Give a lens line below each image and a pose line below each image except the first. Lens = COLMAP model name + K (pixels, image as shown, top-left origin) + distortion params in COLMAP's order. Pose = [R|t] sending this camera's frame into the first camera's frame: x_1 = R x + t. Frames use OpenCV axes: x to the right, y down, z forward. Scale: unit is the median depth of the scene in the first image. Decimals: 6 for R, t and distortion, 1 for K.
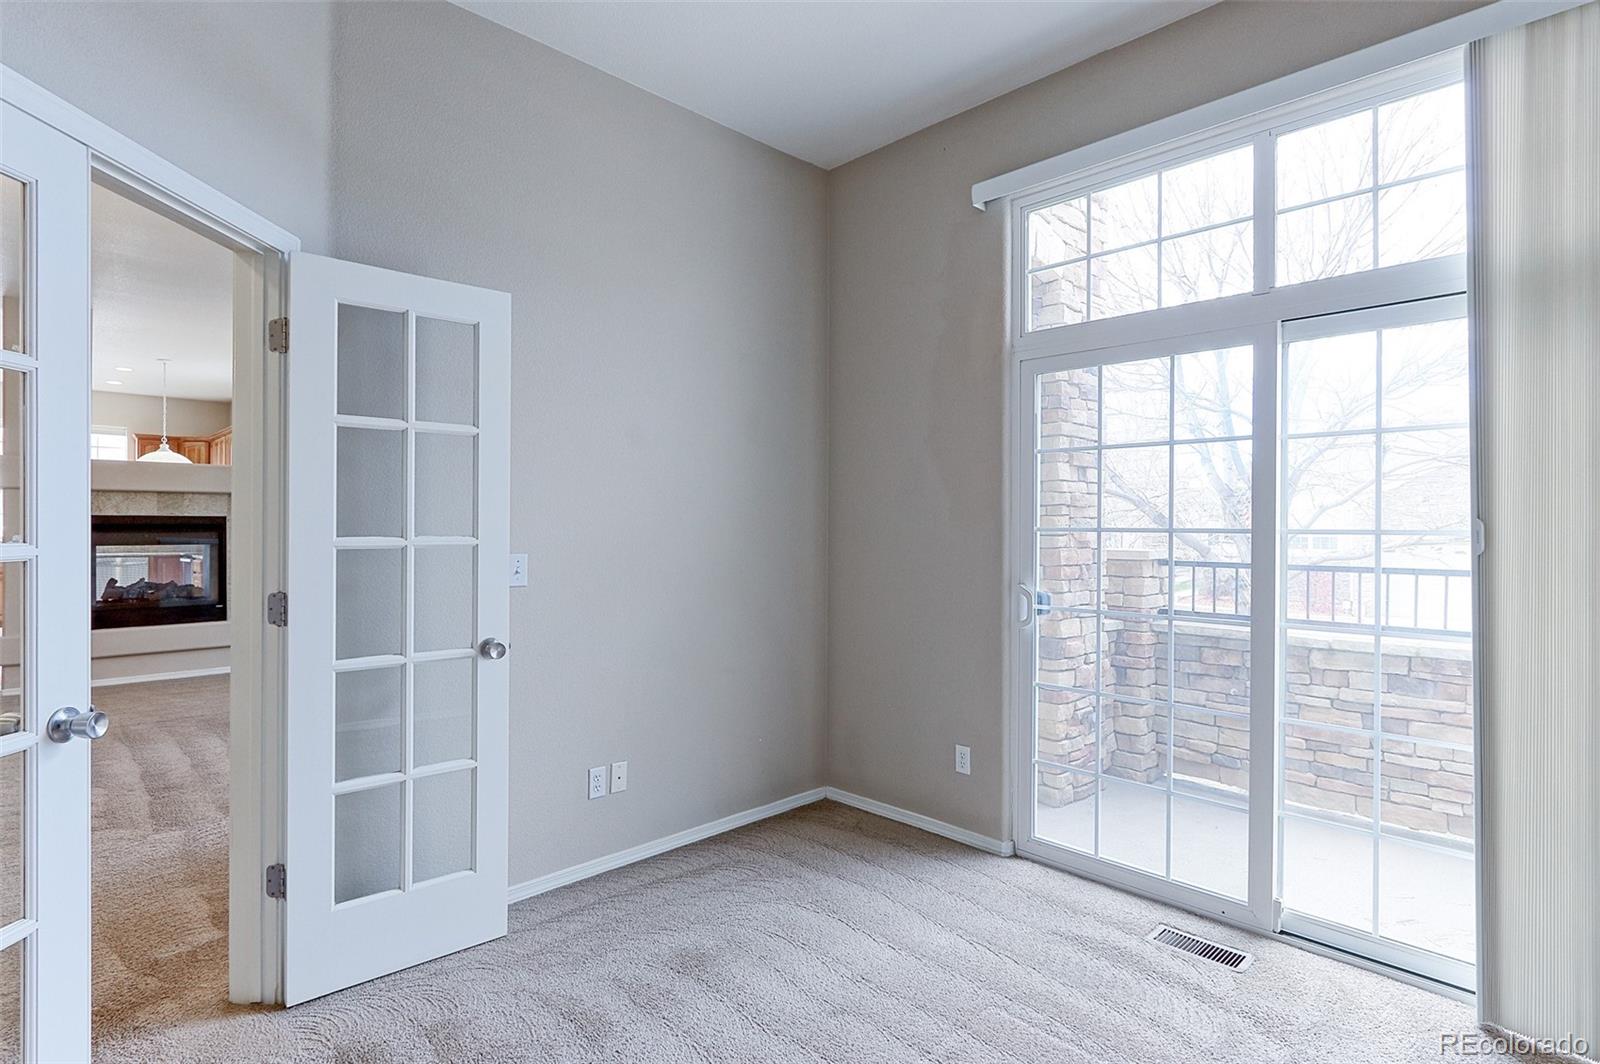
lens RADIAL K [[830.1, 0, 796.4], [0, 830.1, 529.1], [0, 0, 1]] dist [-0.003420, 0.001479]
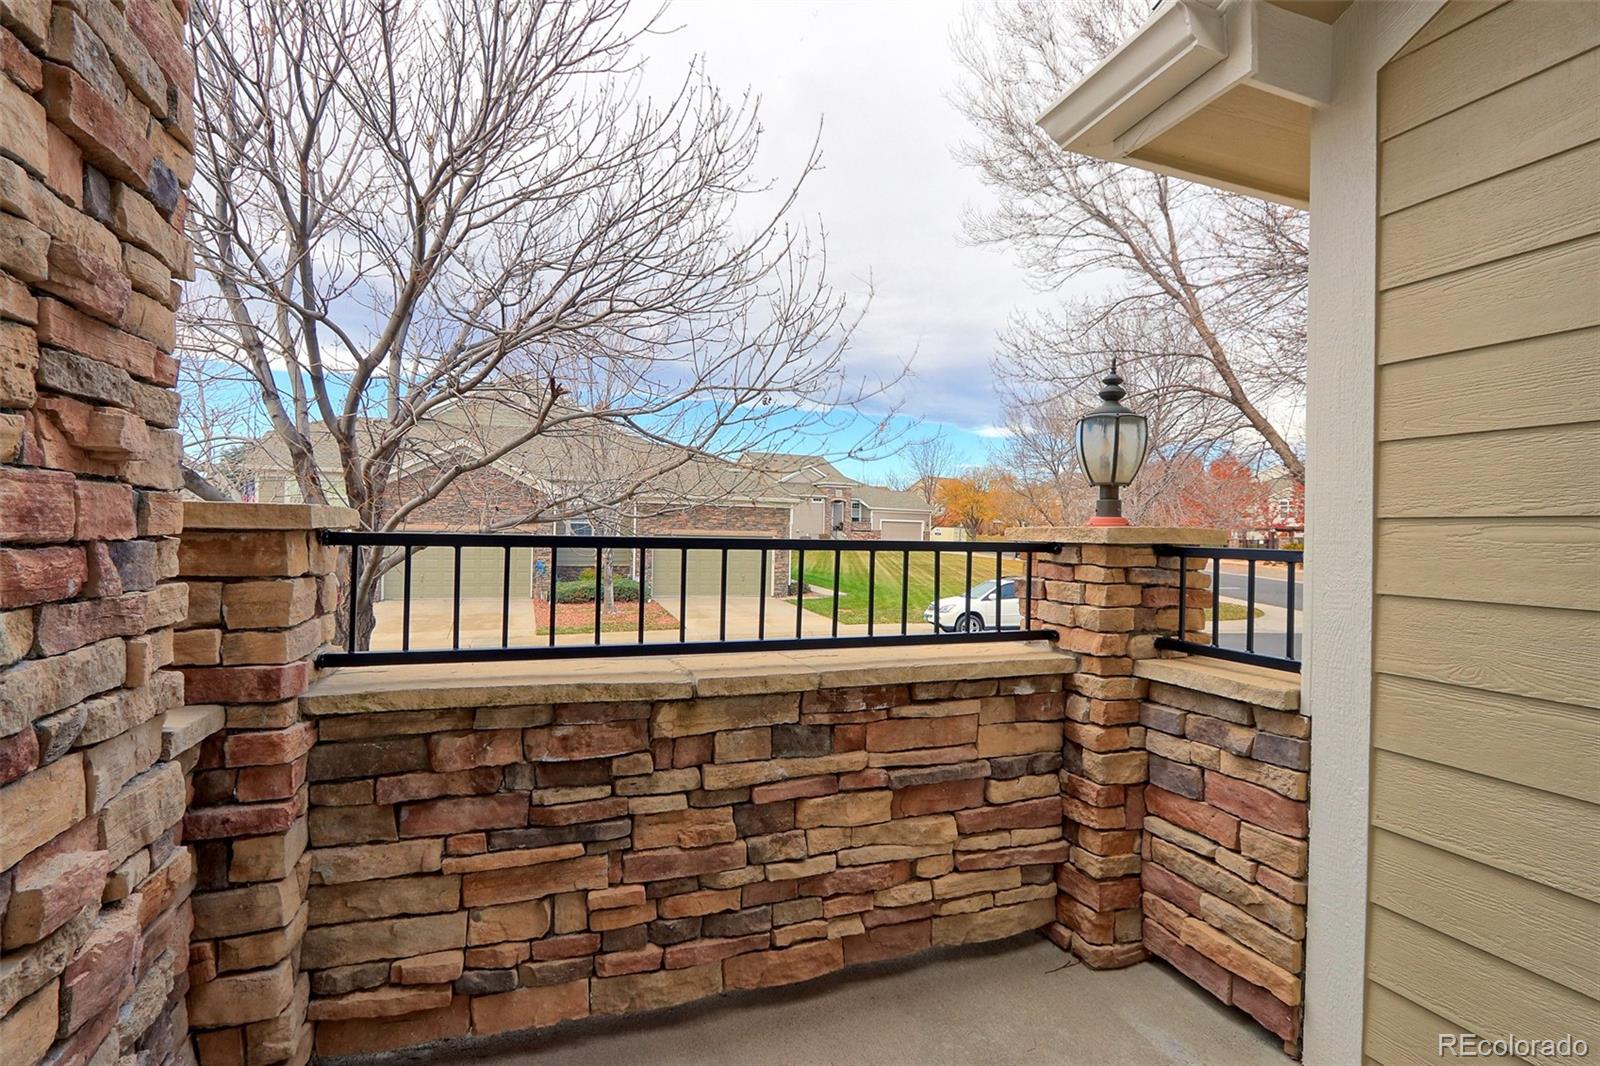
lens RADIAL K [[757.5, 0, 800.0], [0, 757.5, 533.0], [0, 0, 1]] dist [-0.018555, -0.000287]
pose [[0.400695, 0.005457, 0.916195, 0.223185], [-0.020092, 0.999794, 0.002832, 0.036032], [-0.915991, -0.019543, 0.400723, 0.715509]]
